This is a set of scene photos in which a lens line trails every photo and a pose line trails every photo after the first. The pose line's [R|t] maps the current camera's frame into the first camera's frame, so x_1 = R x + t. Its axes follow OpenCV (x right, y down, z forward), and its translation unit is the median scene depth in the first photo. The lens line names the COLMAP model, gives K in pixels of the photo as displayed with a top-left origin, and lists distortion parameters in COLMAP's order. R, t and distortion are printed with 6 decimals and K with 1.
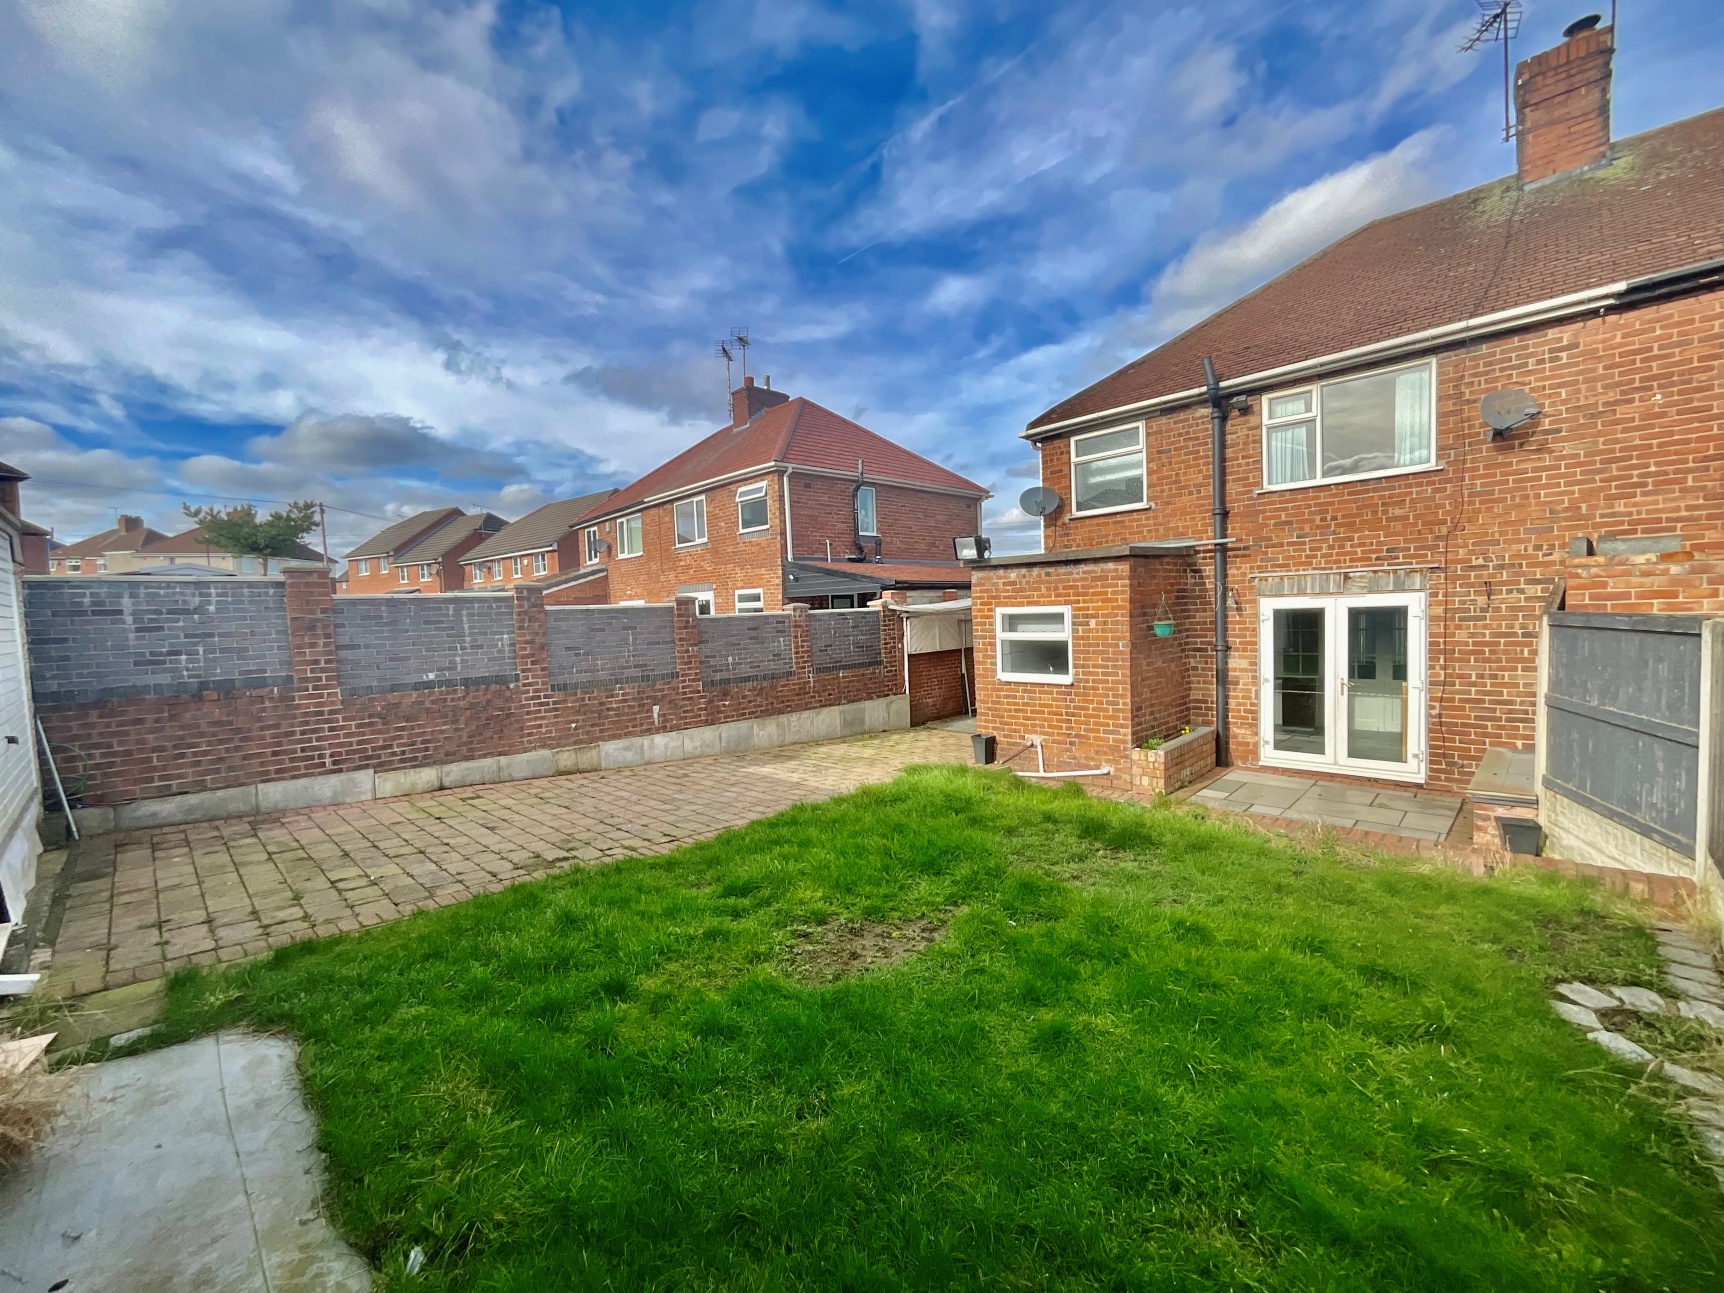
lens RADIAL K [[703.8, 0, 861.7], [0, 703.8, 649.6], [0, 0, 1]] dist [-0.002436, 0.002173]
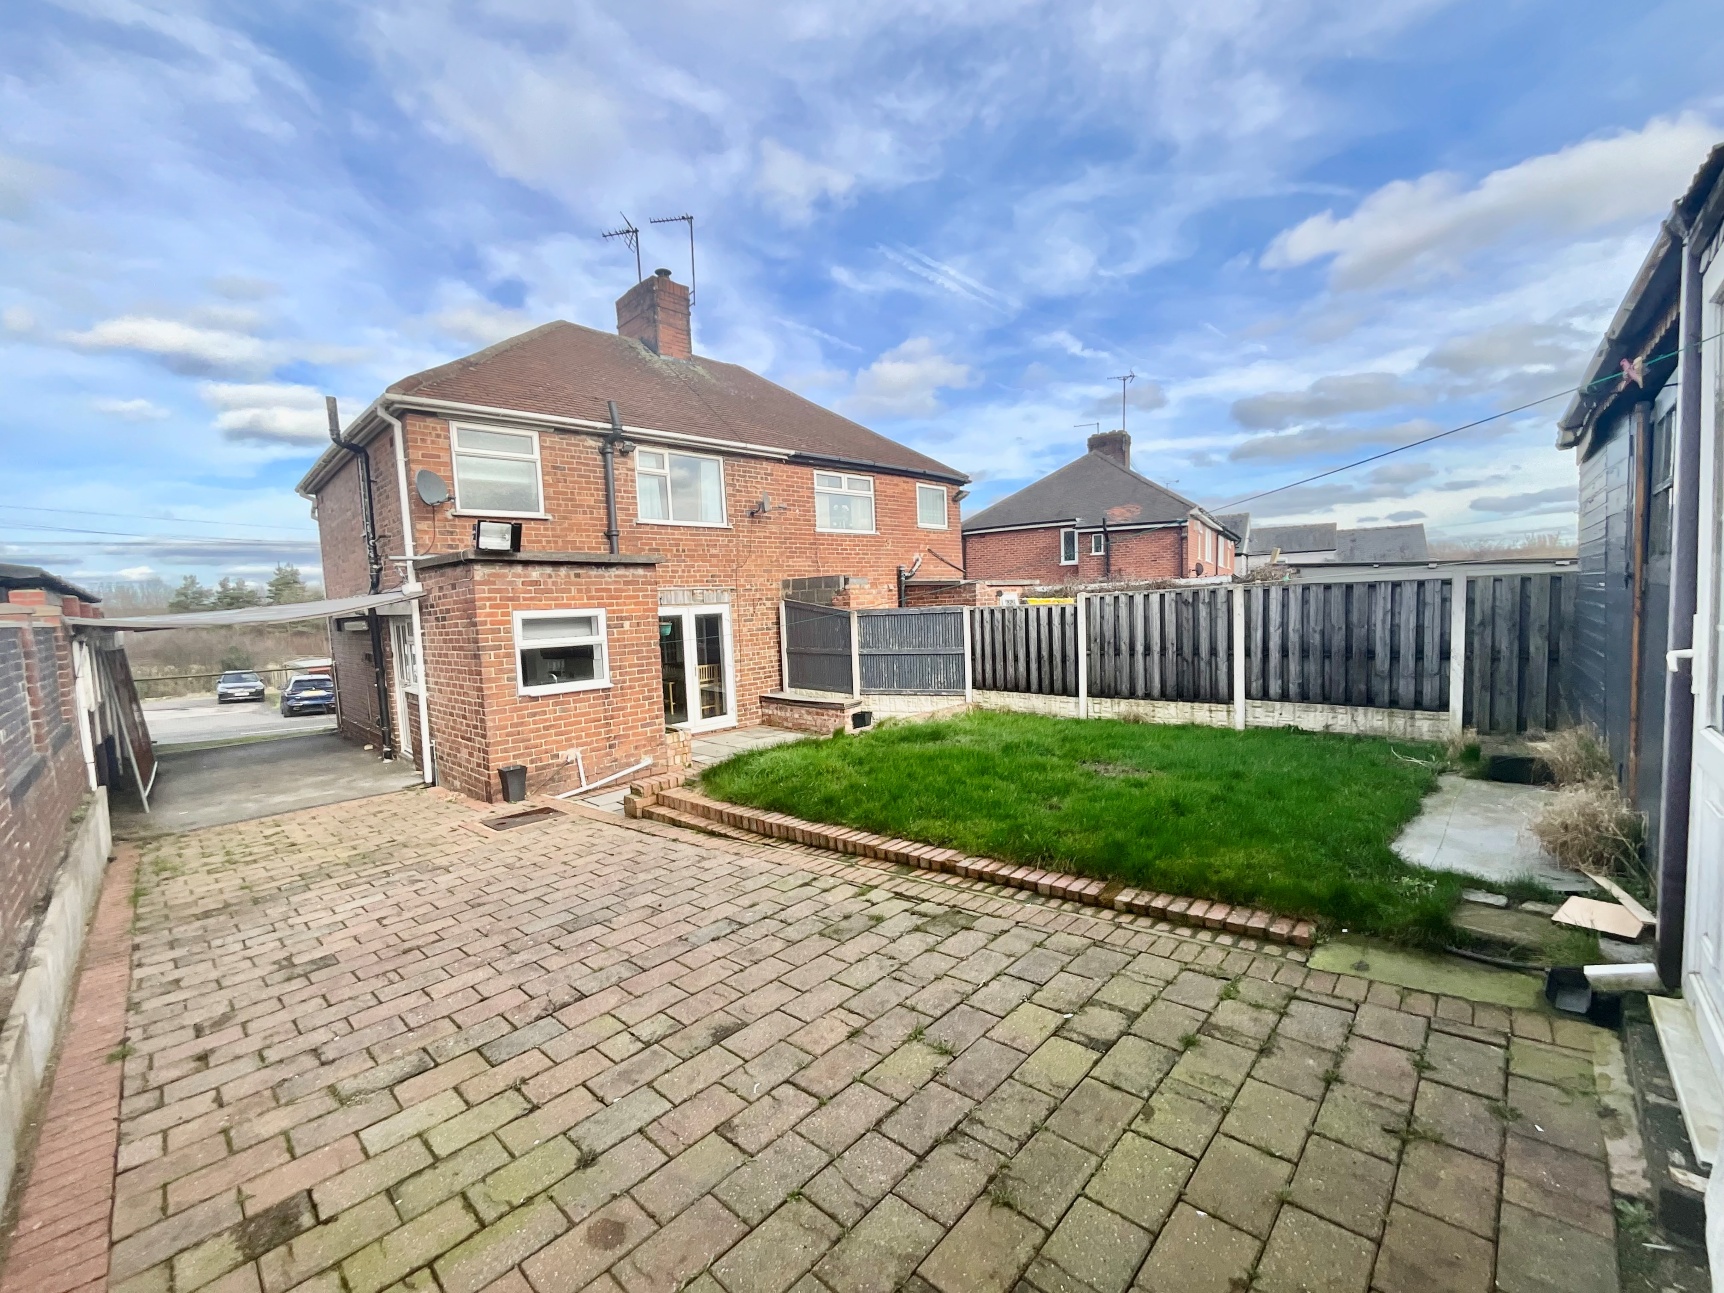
lens RADIAL K [[703.8, 0, 860.8], [0, 703.8, 651.6], [0, 0, 1]] dist [-0.002436, 0.002173]
pose [[-0.002482, -0.033512, 0.999435, -0.707044], [0.097540, 0.994665, 0.033594, 0.000566], [-0.995229, 0.097568, 0.000800, 0.643626]]
